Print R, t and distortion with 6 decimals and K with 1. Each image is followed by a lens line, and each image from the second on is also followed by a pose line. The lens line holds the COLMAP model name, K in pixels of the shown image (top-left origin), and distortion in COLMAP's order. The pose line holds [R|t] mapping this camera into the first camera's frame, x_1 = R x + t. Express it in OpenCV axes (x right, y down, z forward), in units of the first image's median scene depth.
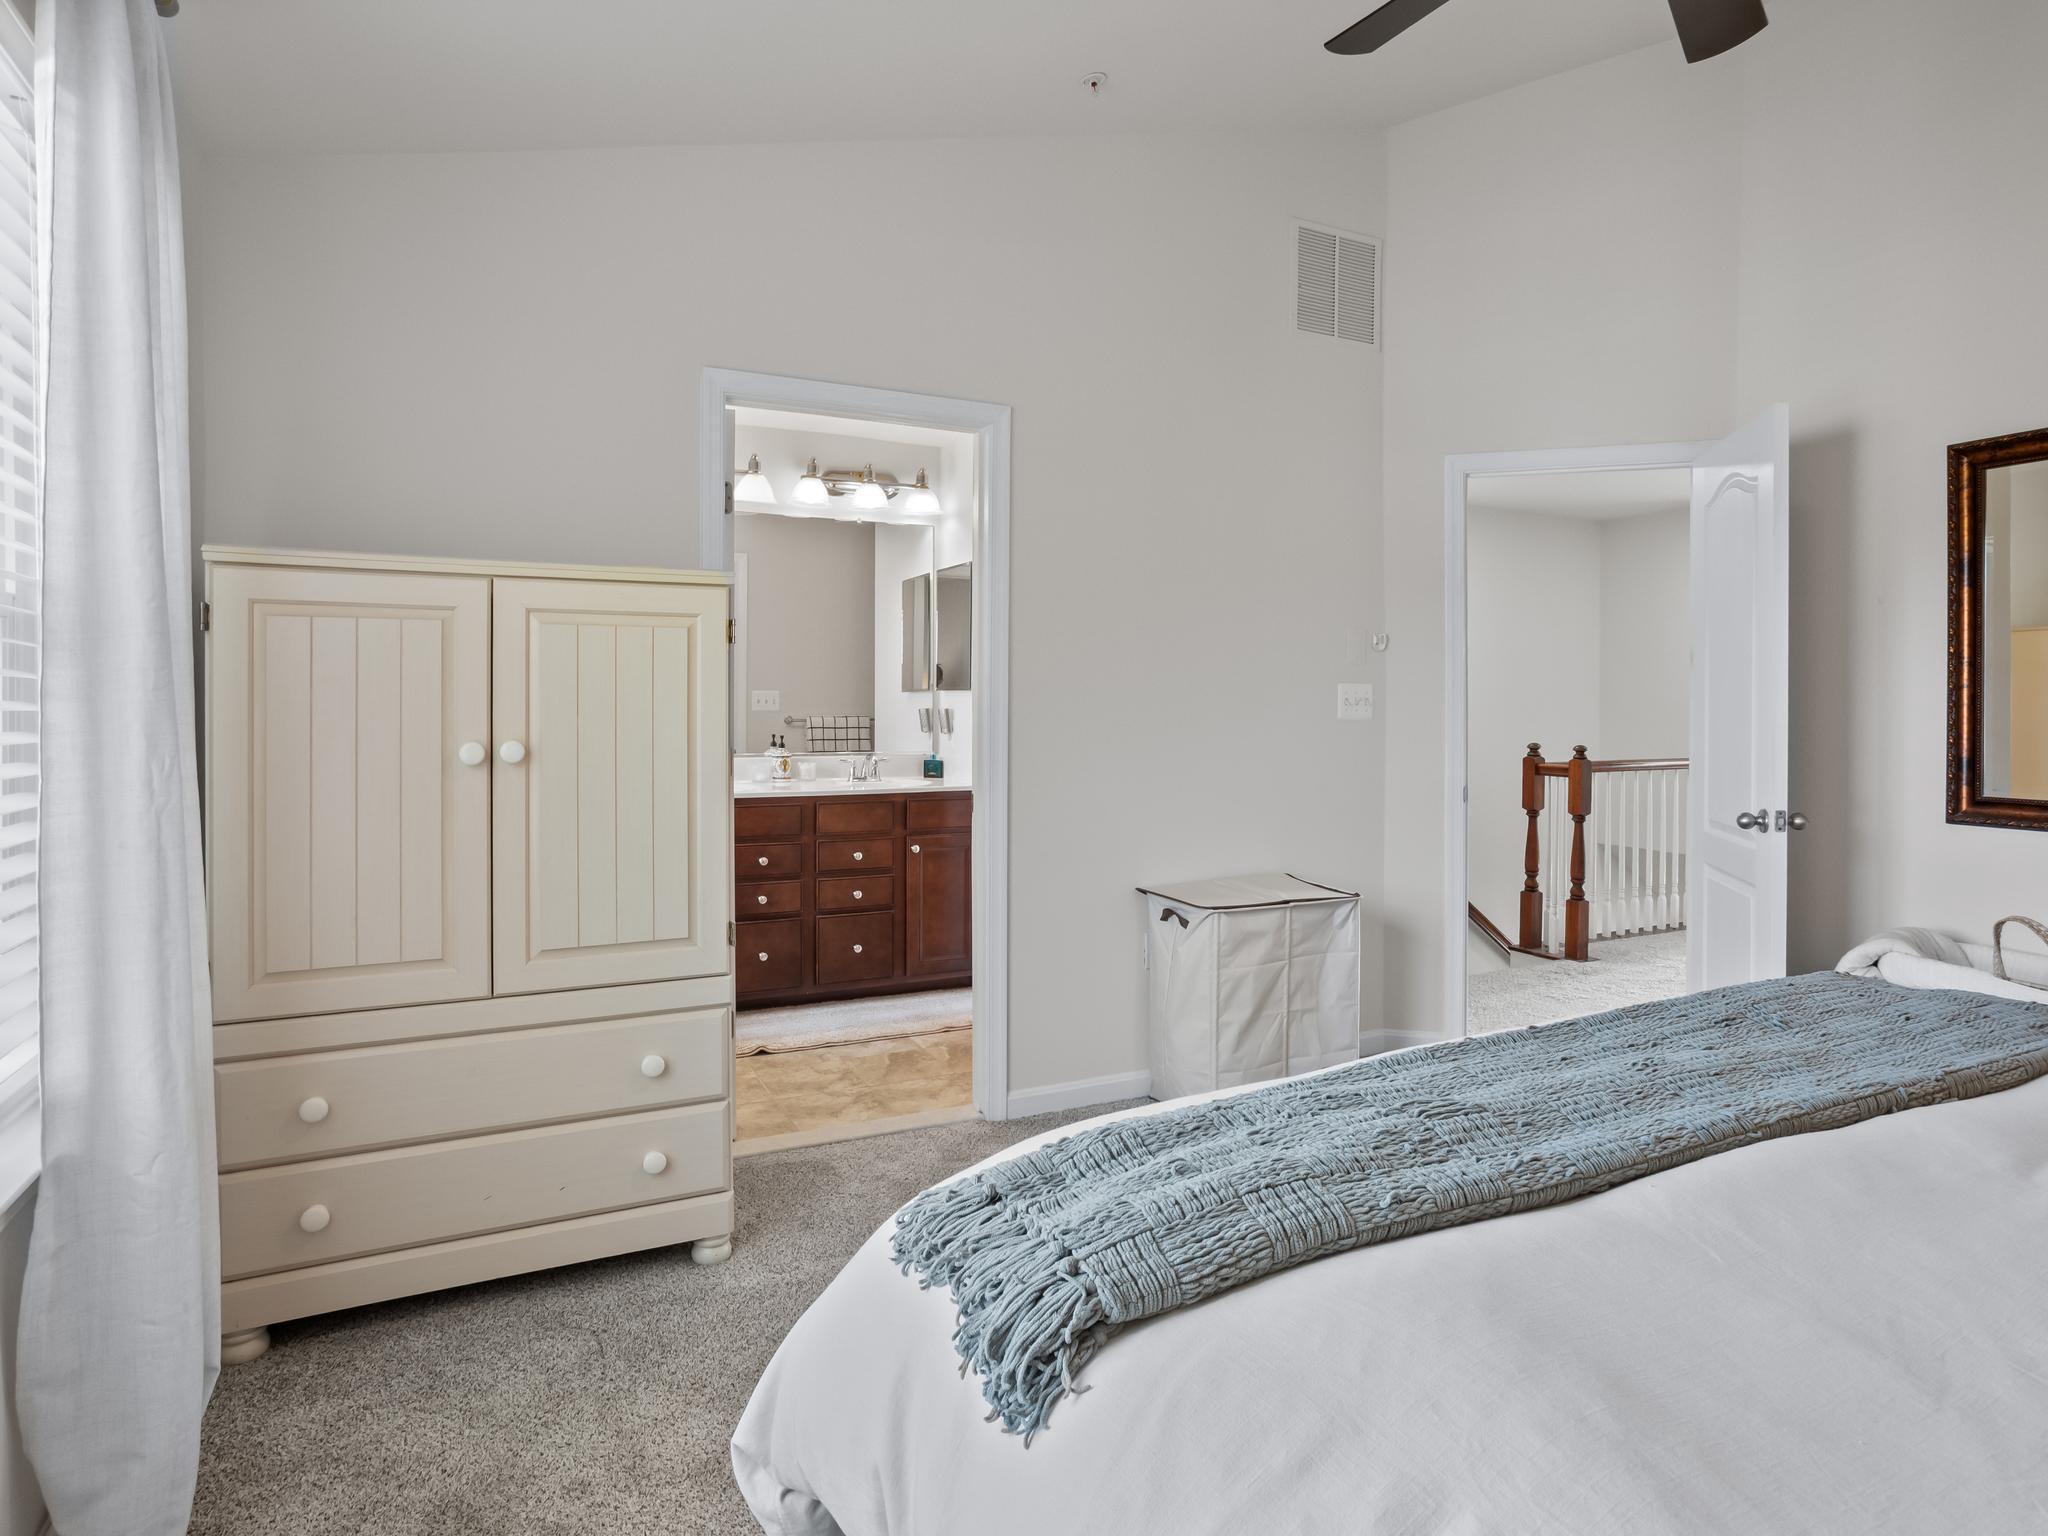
lens RADIAL K [[1158.9, 0, 1031.5], [0, 1158.9, 661.0], [0, 0, 1]] dist [-0.043542, 0.030807]
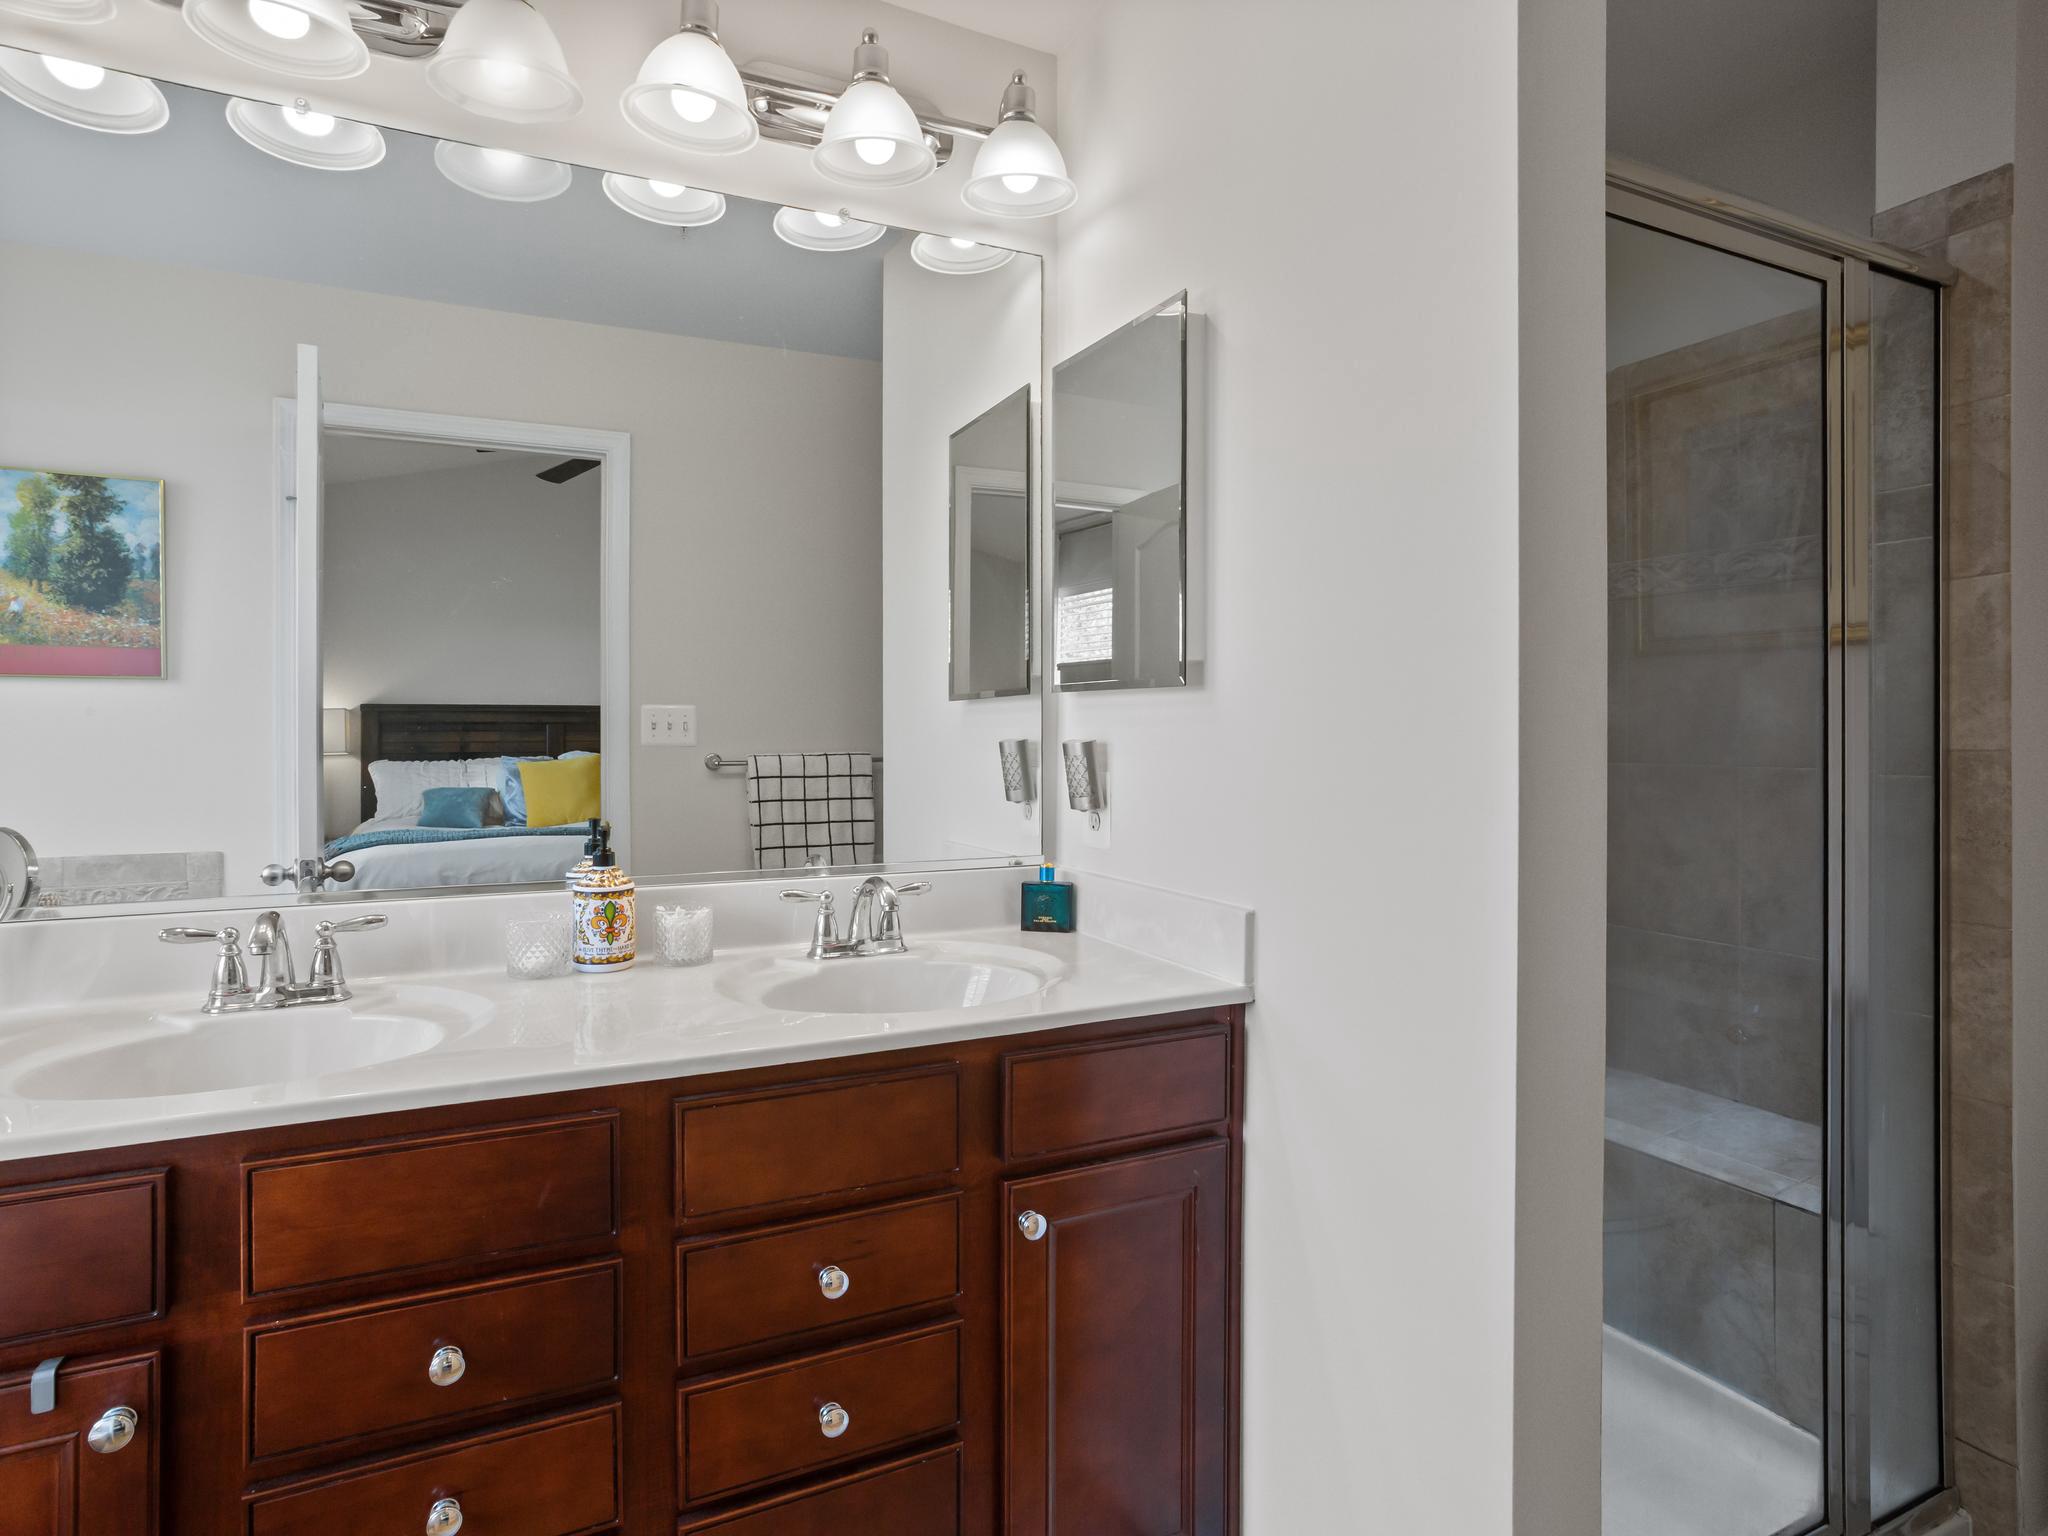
lens RADIAL K [[1158.9, 0, 1031.5], [0, 1158.9, 661.0], [0, 0, 1]] dist [-0.043542, 0.030807]
pose [[0.999988, -0.004990, -0.000150, -0.091359], [0.004986, 0.999735, -0.022495, 0.024505], [0.000262, 0.022494, 0.999747, 0.646901]]
